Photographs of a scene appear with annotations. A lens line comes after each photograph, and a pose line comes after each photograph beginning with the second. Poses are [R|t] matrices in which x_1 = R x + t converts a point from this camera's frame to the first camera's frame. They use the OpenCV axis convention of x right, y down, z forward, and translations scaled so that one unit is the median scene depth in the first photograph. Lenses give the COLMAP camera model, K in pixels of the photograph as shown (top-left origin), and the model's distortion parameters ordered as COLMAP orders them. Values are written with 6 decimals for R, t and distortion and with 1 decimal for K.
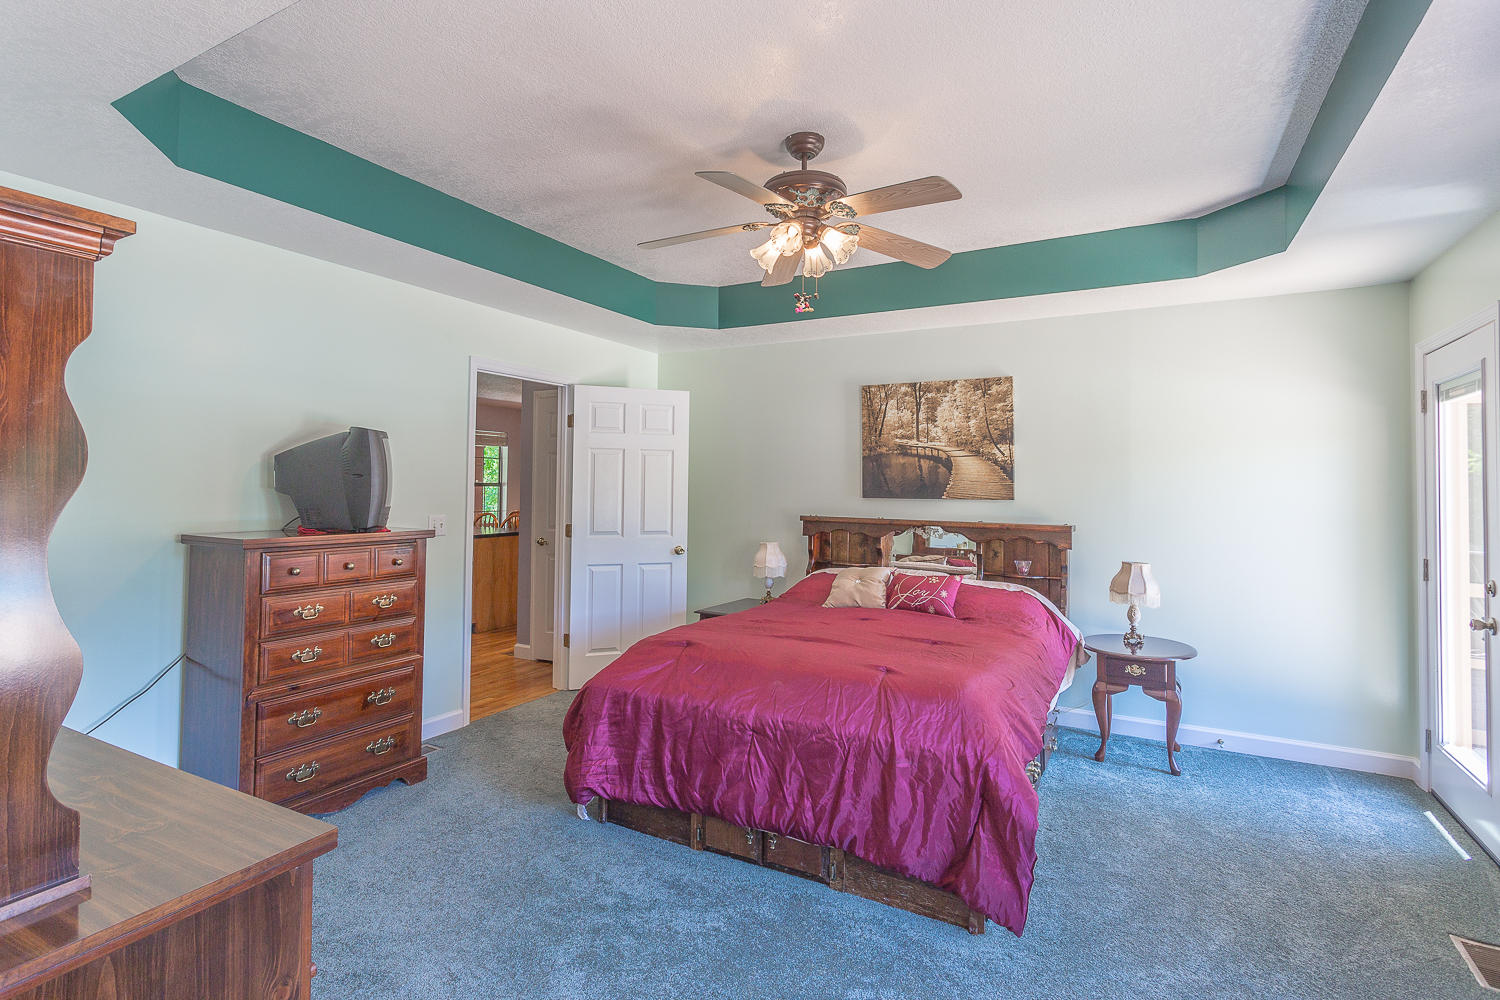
lens RADIAL K [[713.7, 0, 751.7], [0, 713.7, 495.7], [0, 0, 1]] dist [0.002229, 0.000646]
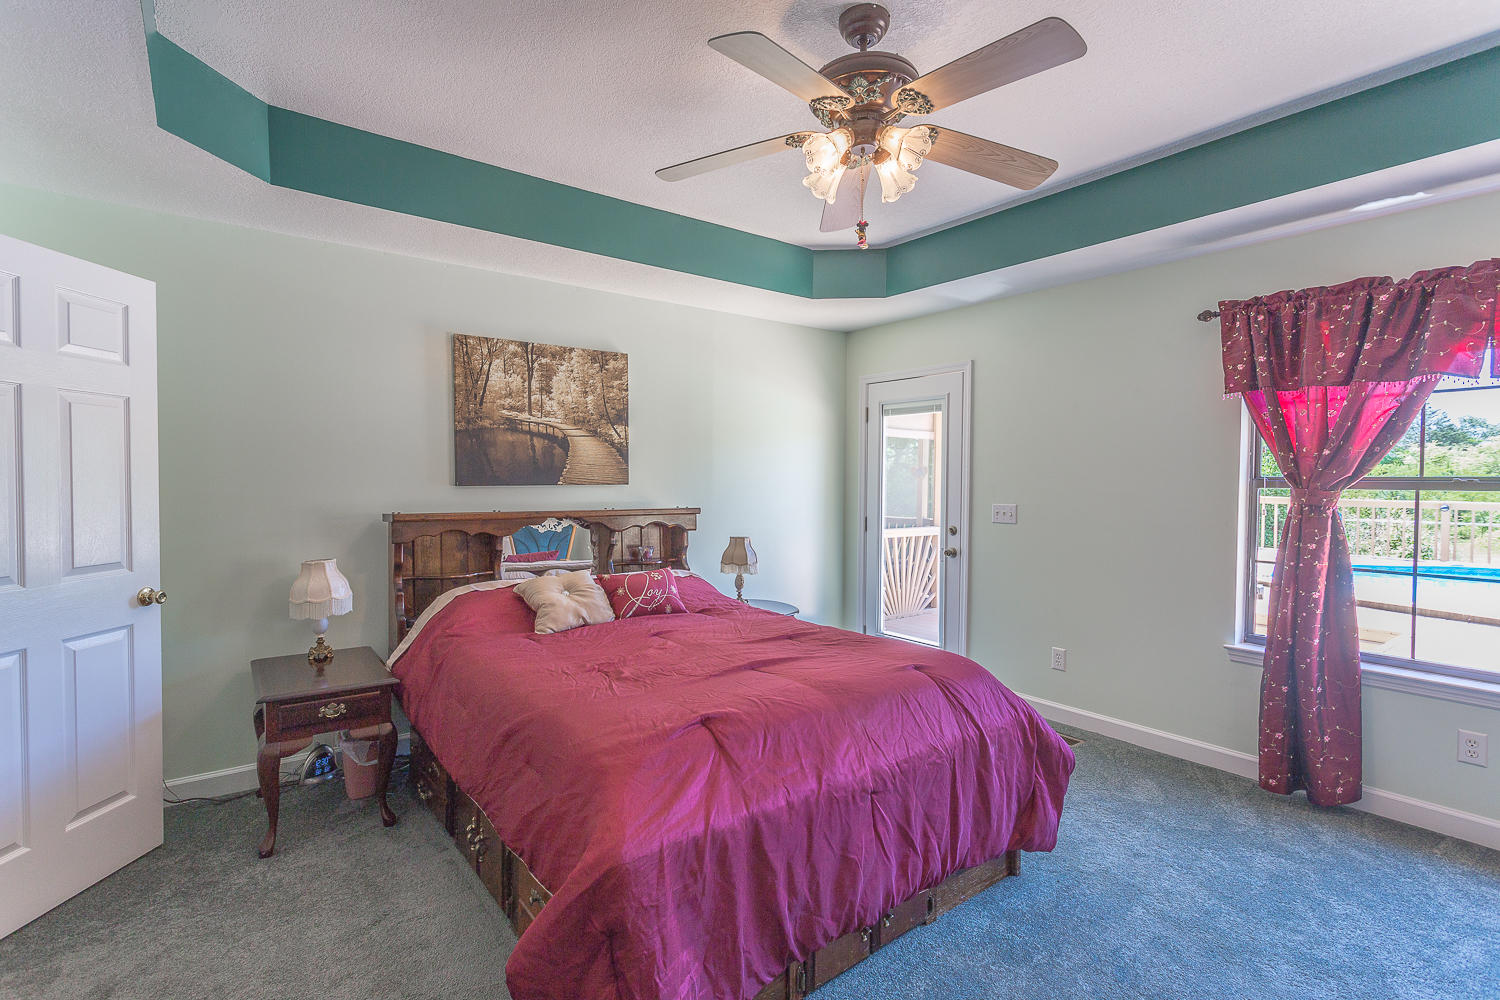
lens RADIAL K [[713.7, 0, 751.7], [0, 713.7, 495.7], [0, 0, 1]] dist [0.002229, 0.000646]
pose [[0.413457, -0.032429, 0.909946, -0.412250], [0.014293, 0.999474, 0.029125, -0.004345], [-0.910412, 0.000964, 0.413703, 0.436610]]
